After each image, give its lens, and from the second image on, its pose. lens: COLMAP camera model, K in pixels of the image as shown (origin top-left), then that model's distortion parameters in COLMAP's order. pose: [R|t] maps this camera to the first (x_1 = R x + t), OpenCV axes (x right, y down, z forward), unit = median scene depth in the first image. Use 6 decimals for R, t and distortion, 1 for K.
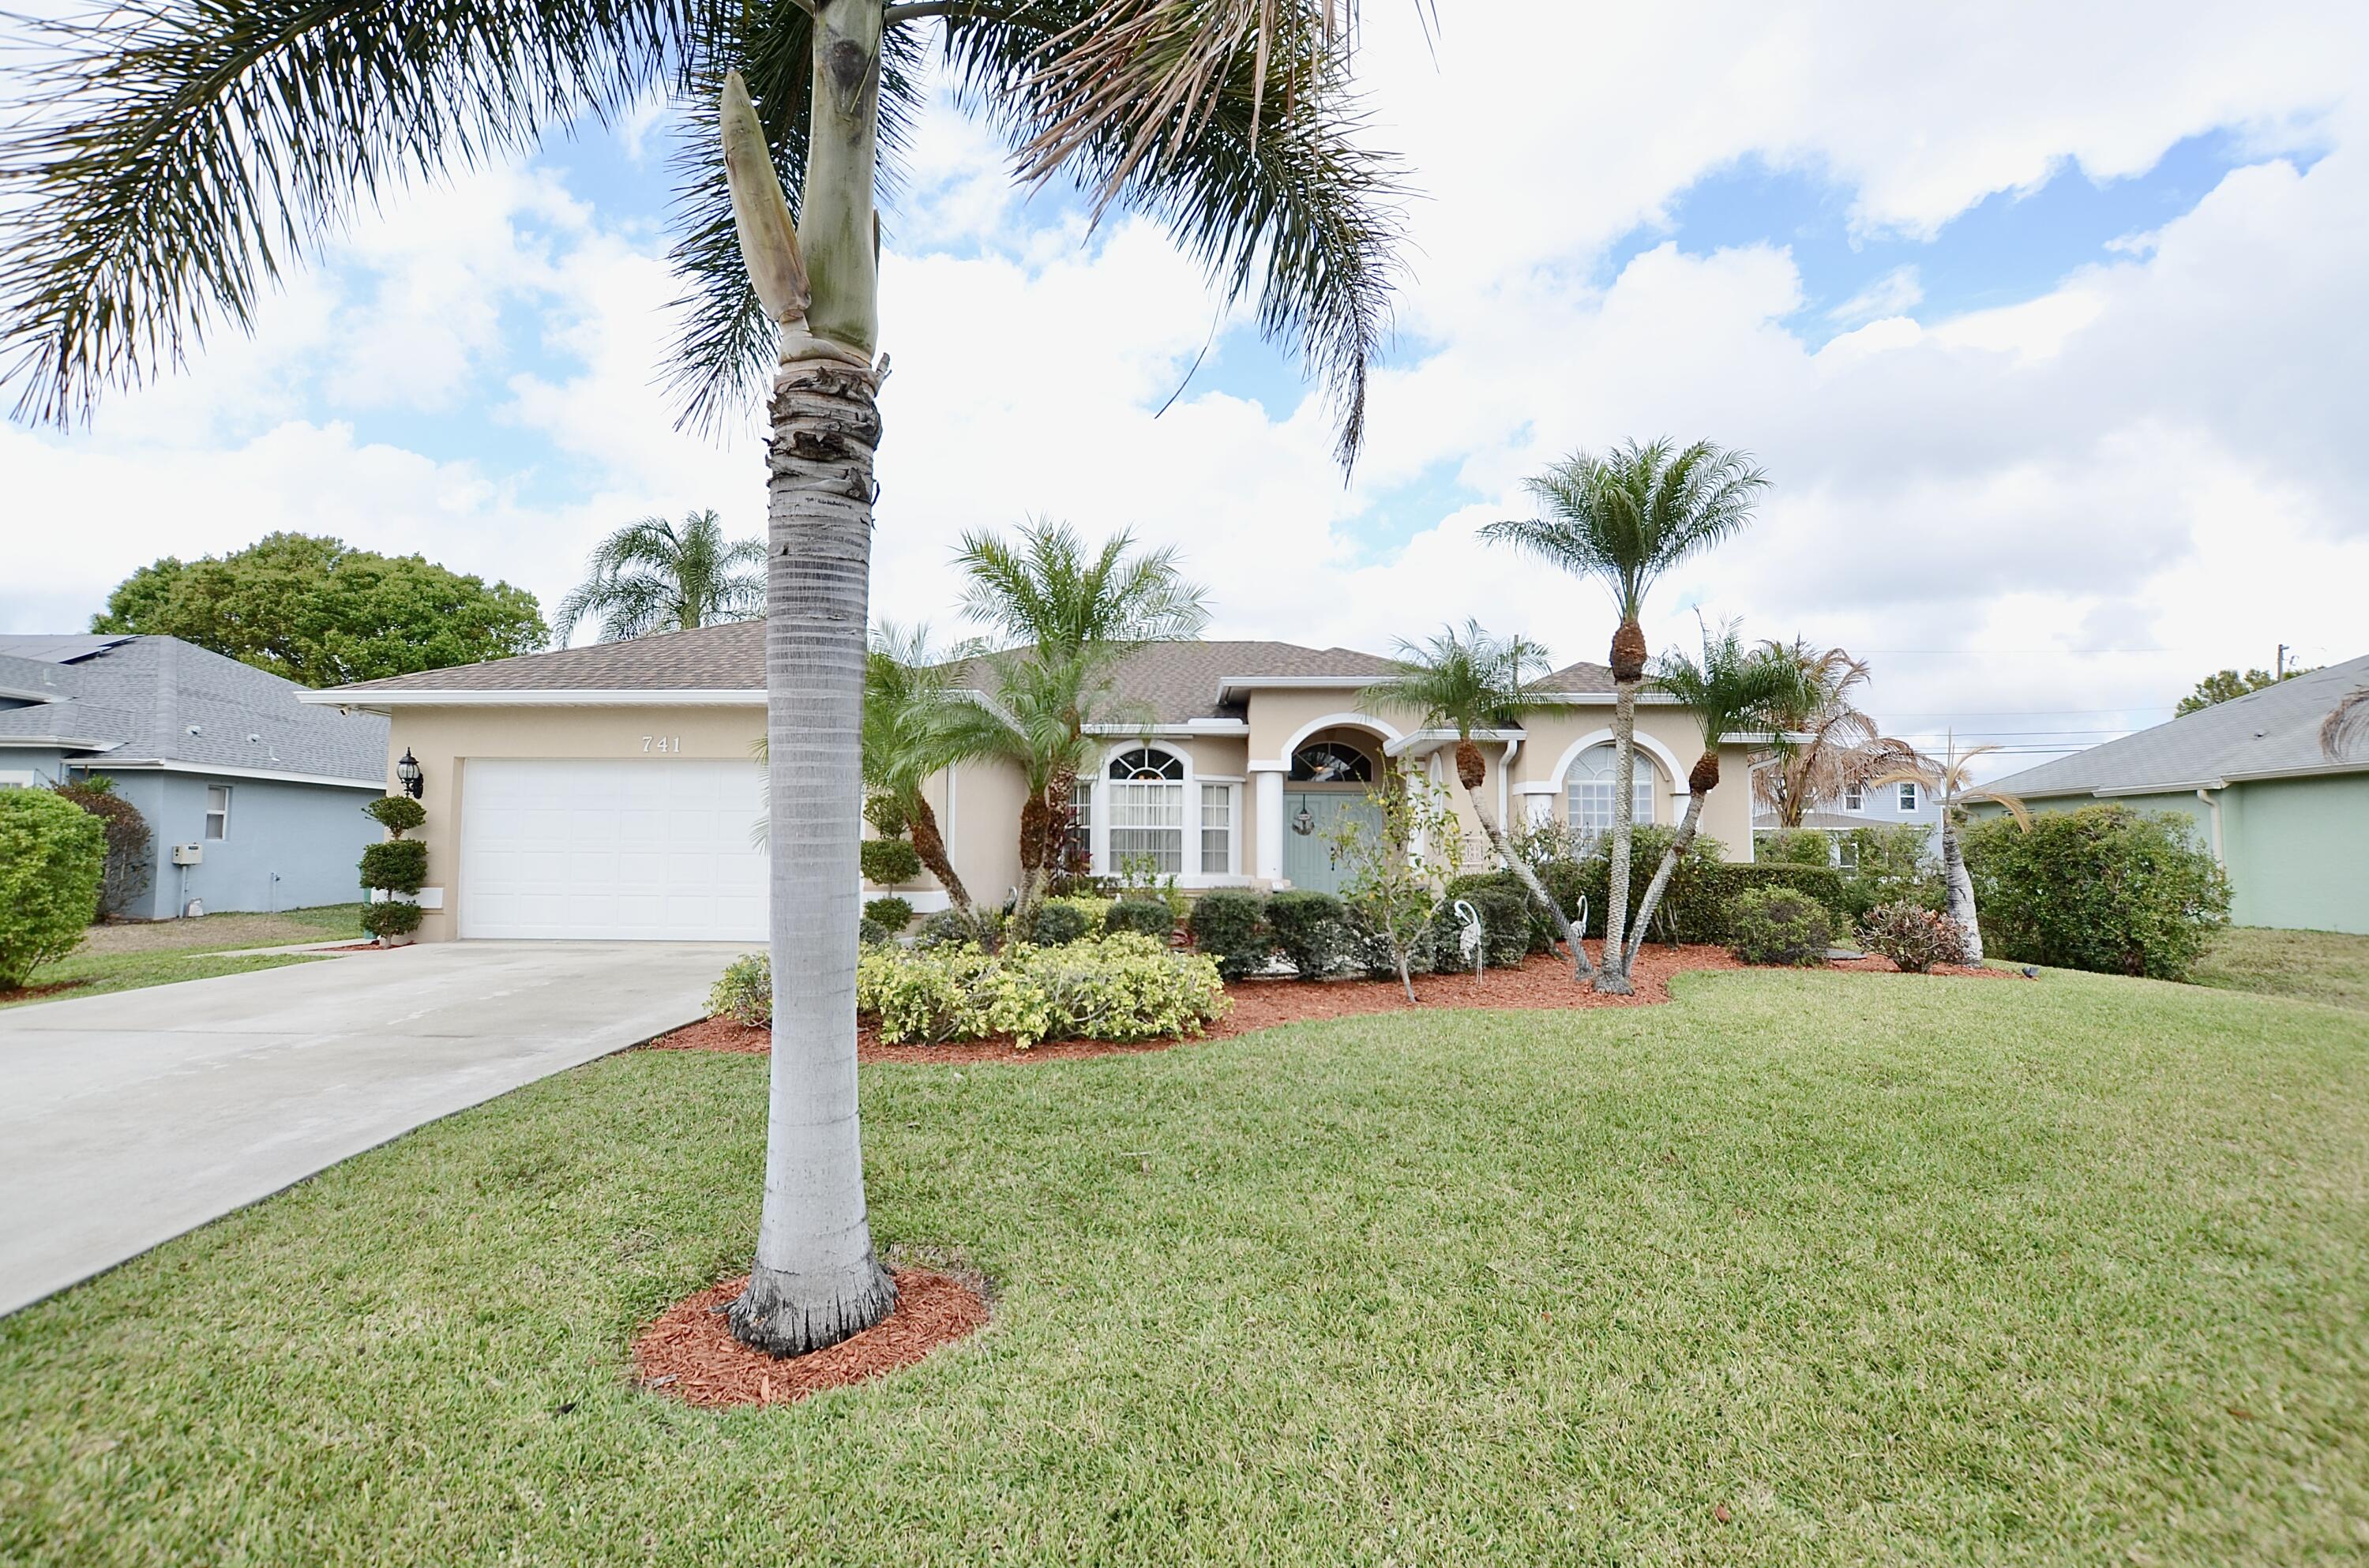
lens RADIAL K [[1003.6, 0, 1191.8], [0, 1003.6, 838.9], [0, 0, 1]] dist [-0.023487, -0.000036]
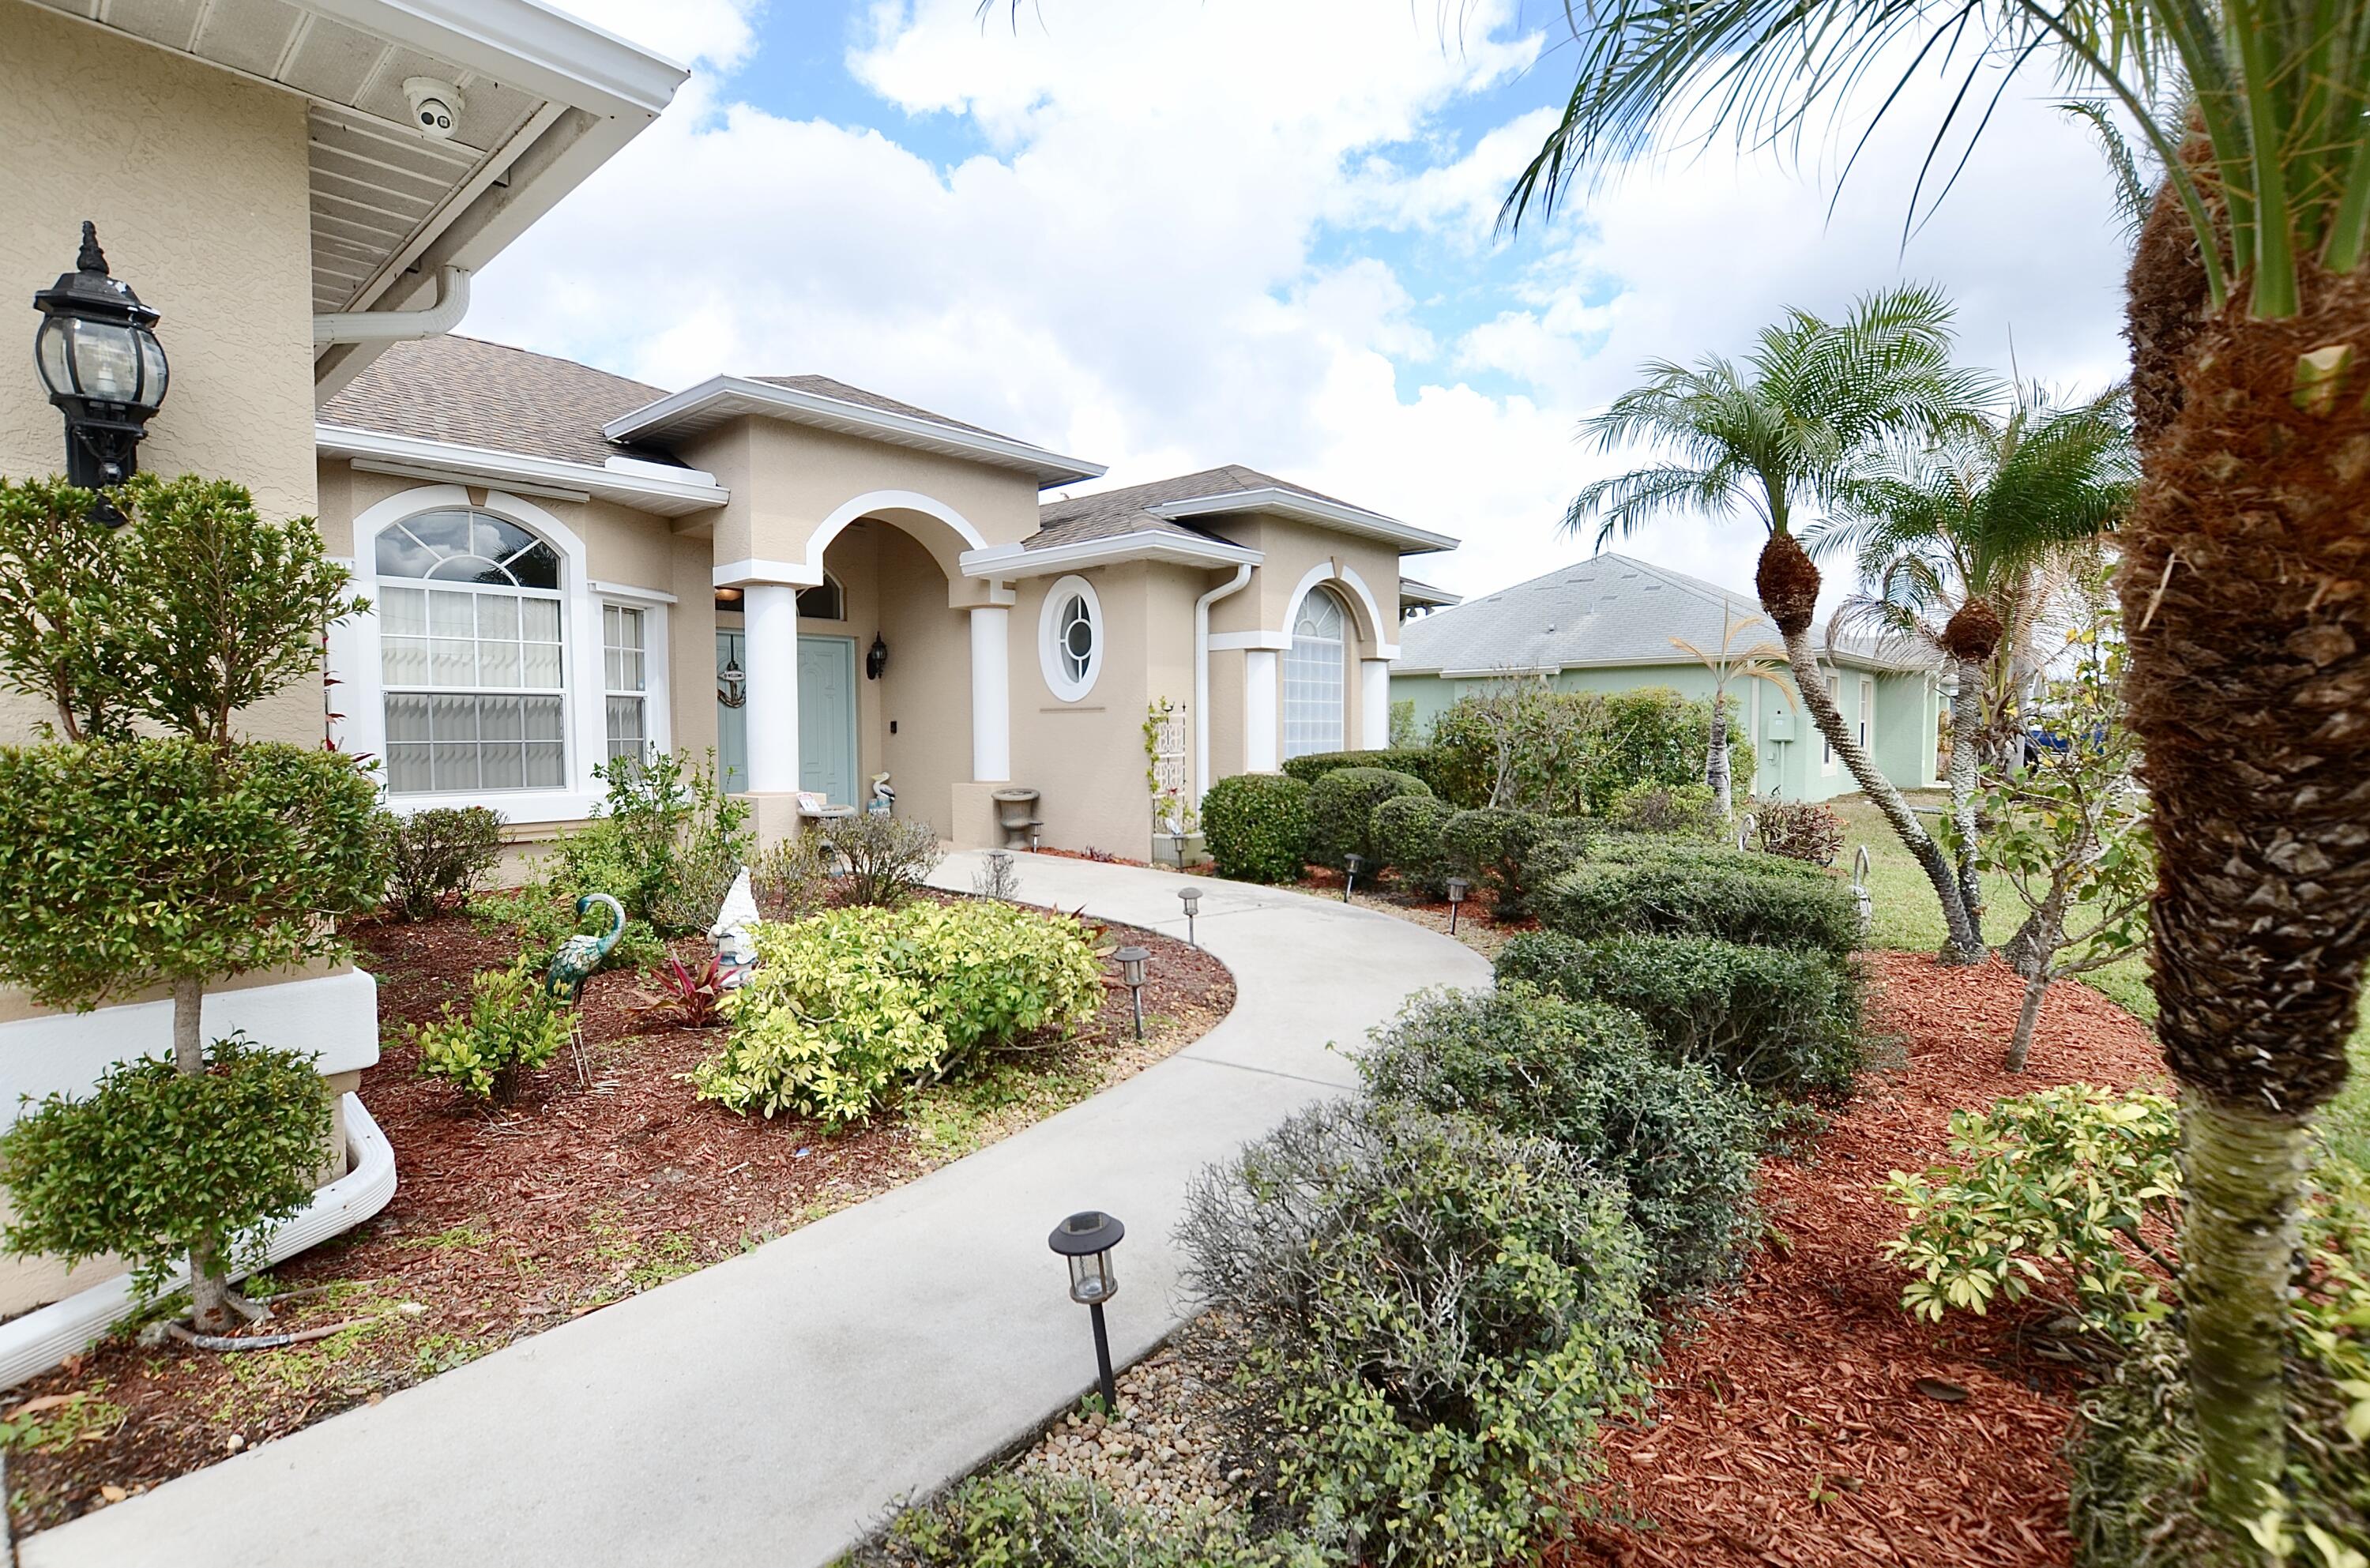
lens RADIAL K [[1068.3, 0, 1124.7], [0, 1068.3, 773.2], [0, 0, 1]] dist [-0.000243, 0.000169]
pose [[0.675530, -0.041768, 0.736148, -0.234876], [-0.003345, 0.998210, 0.059707, -0.004502], [-0.737325, -0.042797, 0.674182, 0.542230]]
